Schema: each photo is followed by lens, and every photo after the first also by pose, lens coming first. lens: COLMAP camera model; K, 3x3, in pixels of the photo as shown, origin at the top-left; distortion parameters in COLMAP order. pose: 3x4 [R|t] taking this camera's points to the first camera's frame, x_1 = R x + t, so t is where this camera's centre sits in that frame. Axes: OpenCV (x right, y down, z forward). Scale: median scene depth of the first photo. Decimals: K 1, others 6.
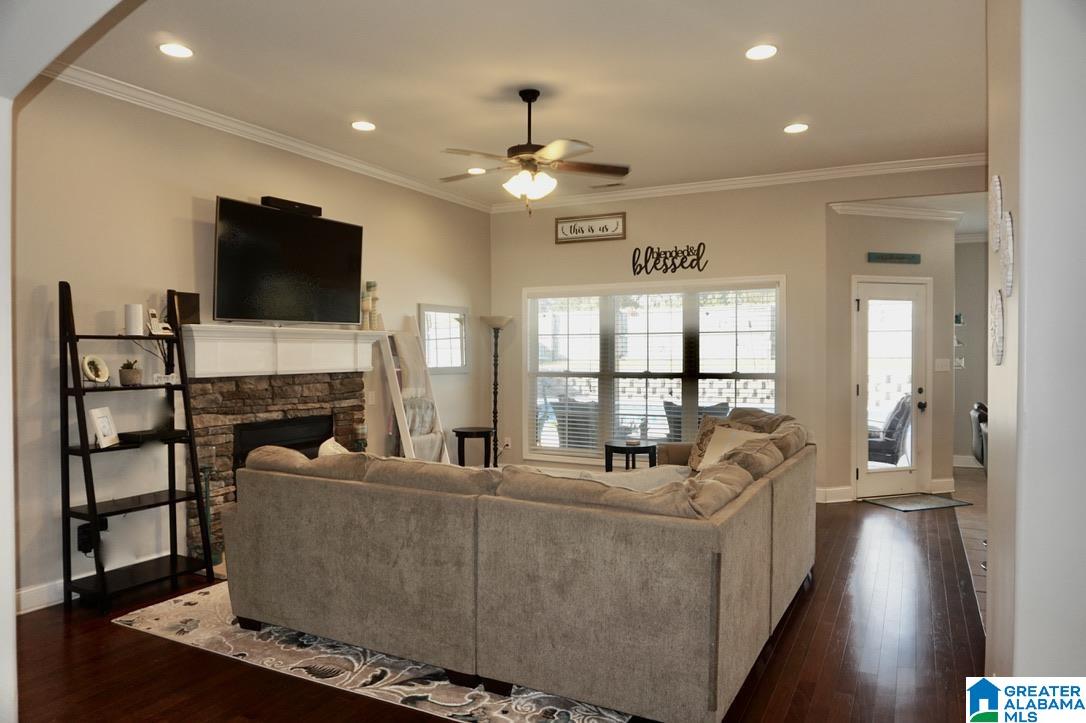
lens RADIAL K [[732.9, 0, 540.3], [0, 732.9, 363.5], [0, 0, 1]] dist [-0.053047, 0.041619]
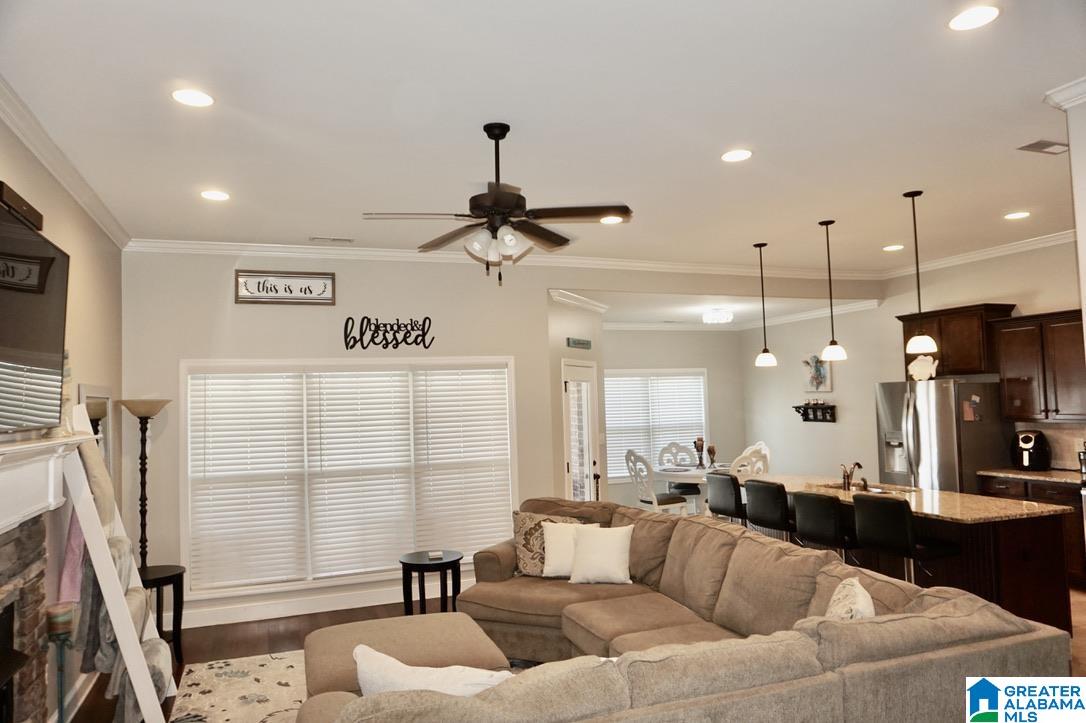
lens RADIAL K [[732.9, 0, 540.3], [0, 732.9, 363.5], [0, 0, 1]] dist [-0.053047, 0.041619]
pose [[0.668466, 0.022082, 0.743415, -0.330549], [0.039832, 0.997062, -0.065432, -0.040362], [-0.742675, 0.073350, 0.665622, 0.276635]]
